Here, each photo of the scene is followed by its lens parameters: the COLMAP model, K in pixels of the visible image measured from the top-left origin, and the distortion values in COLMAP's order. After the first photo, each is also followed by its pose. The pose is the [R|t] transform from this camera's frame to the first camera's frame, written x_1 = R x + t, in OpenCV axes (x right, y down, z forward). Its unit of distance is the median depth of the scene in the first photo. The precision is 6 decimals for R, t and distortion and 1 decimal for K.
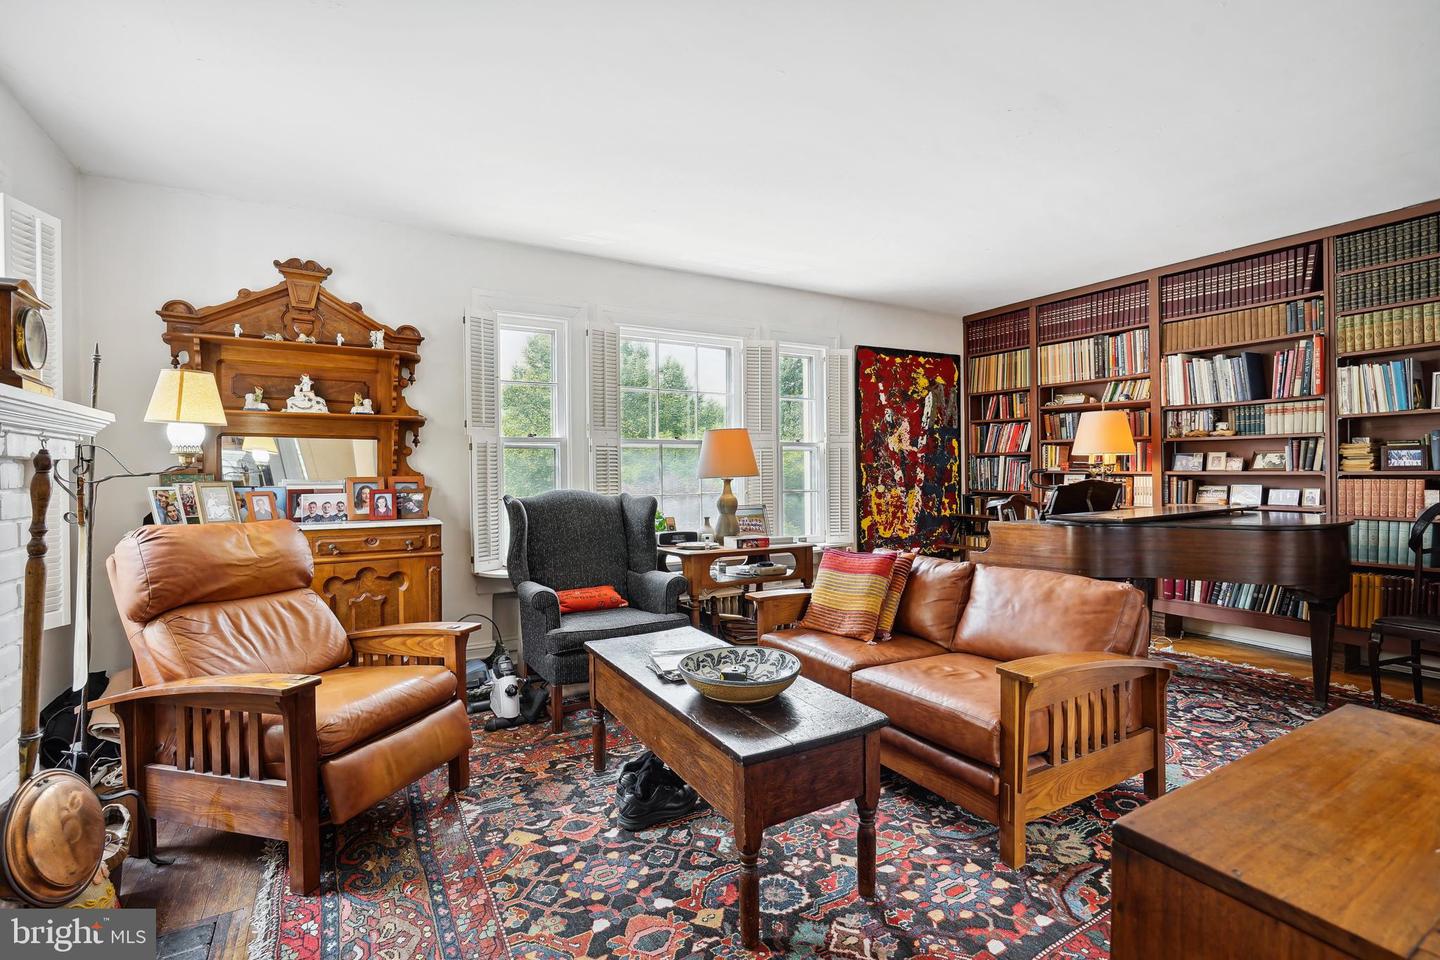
lens RADIAL K [[660.1, 0, 731.4], [0, 660.1, 471.6], [0, 0, 1]] dist [-0.008466, 0.000055]
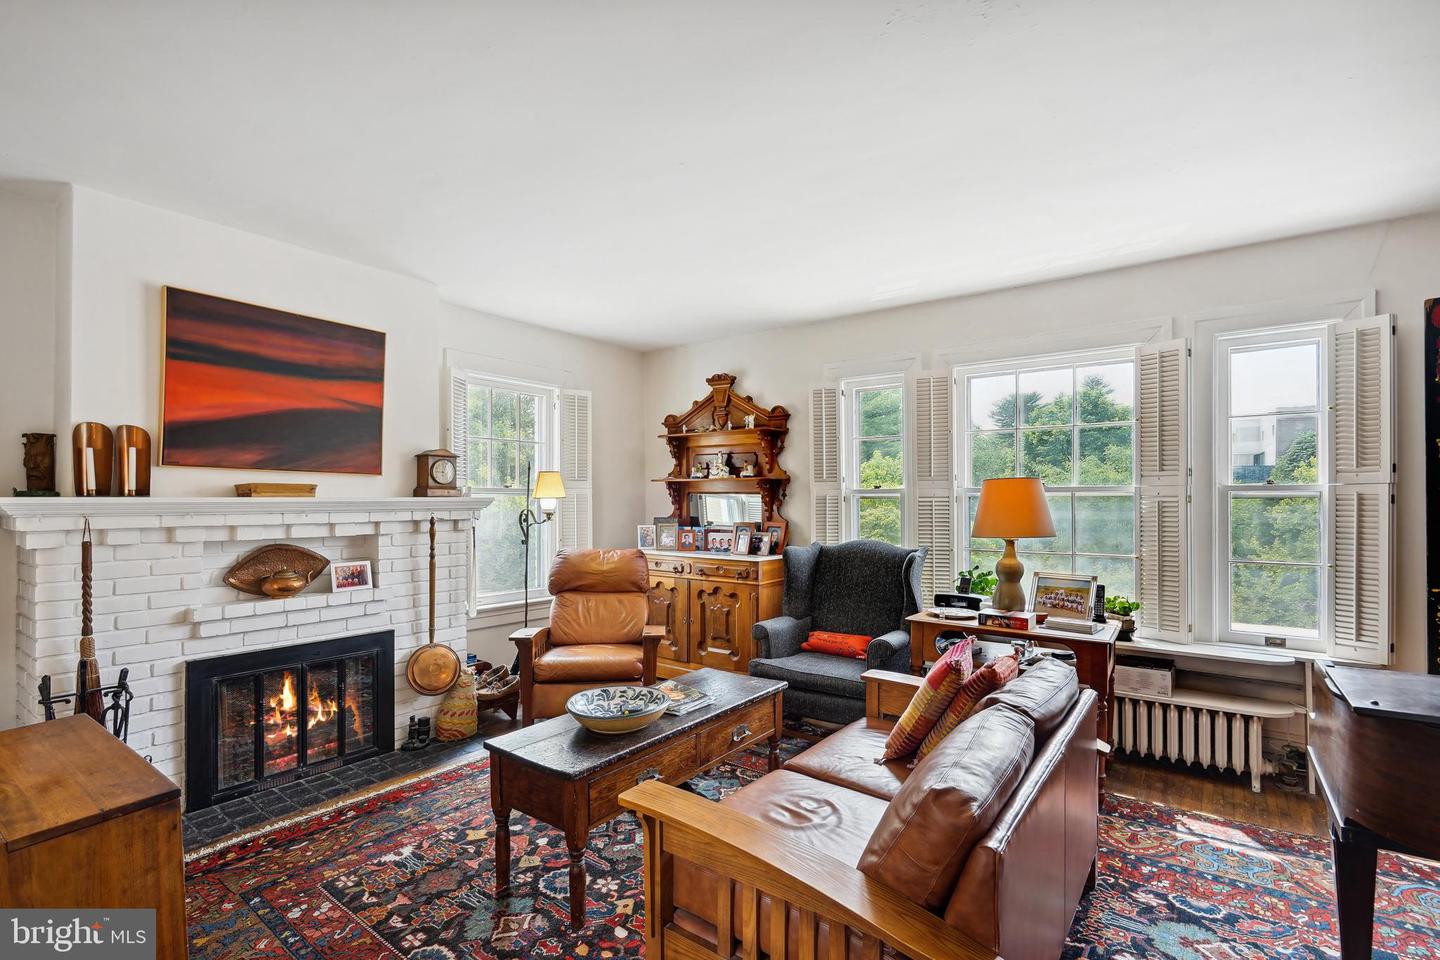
lens RADIAL K [[660.1, 0, 728.1], [0, 660.1, 495.2], [0, 0, 1]] dist [-0.008466, 0.000055]
pose [[0.398062, 0.002097, -0.917356, 0.773897], [-0.005281, 0.999986, -0.000005, -0.053087], [0.917343, 0.004847, 0.398068, 0.455718]]
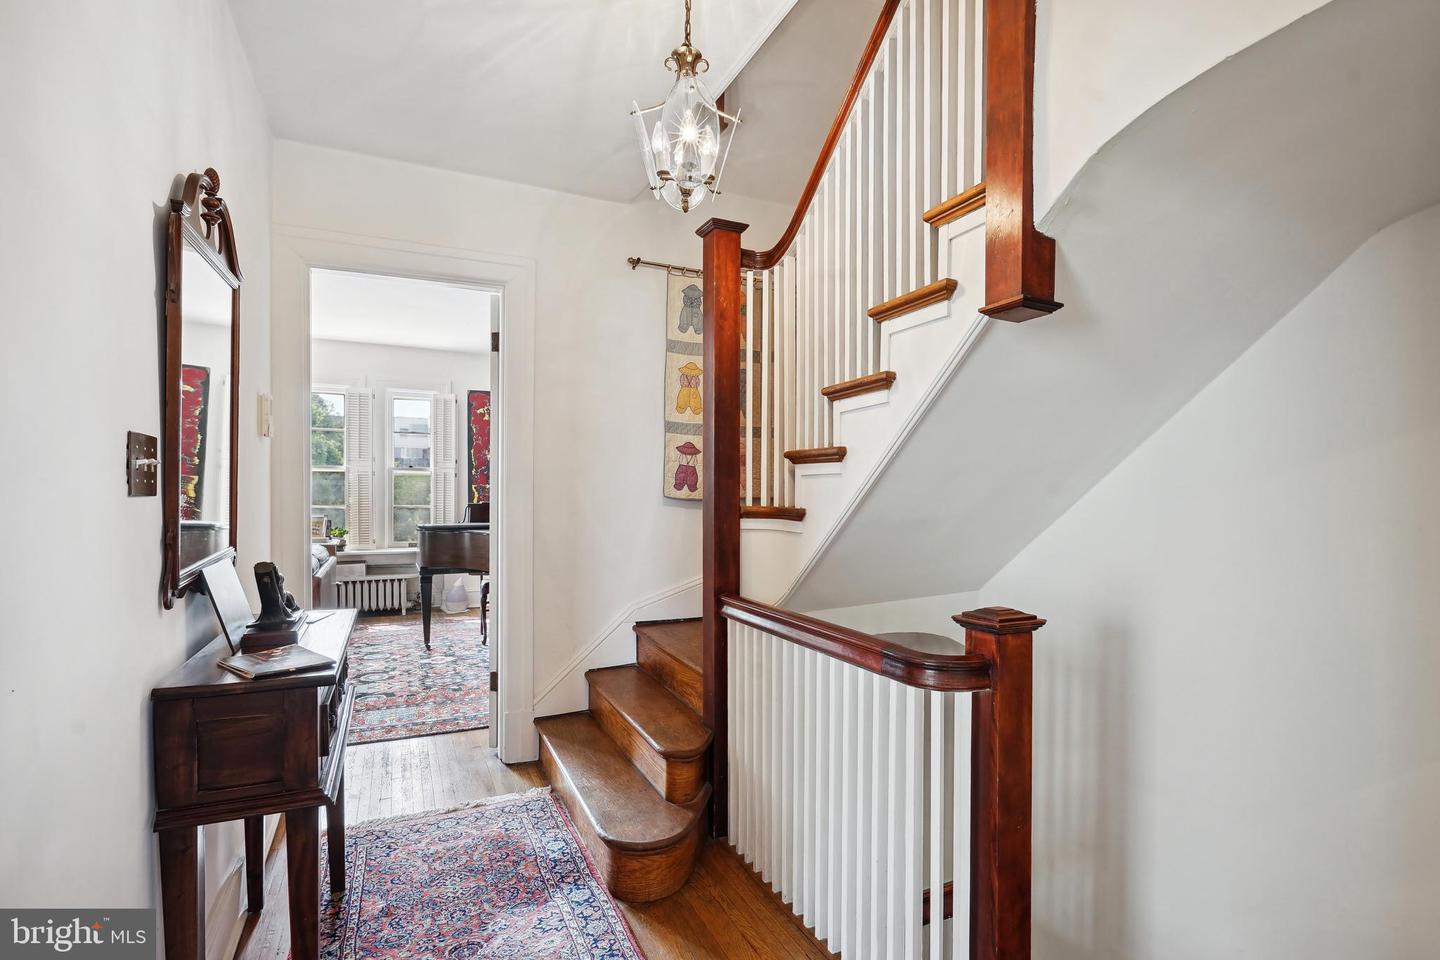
lens RADIAL K [[660.1, 0, 716.4], [0, 660.1, 495.4], [0, 0, 1]] dist [-0.008466, 0.000055]
pose [[0.997582, 0.013075, -0.068256, 1.272015], [-0.012359, 0.999864, 0.010894, -0.020876], [0.068389, -0.010024, 0.997608, -0.362302]]
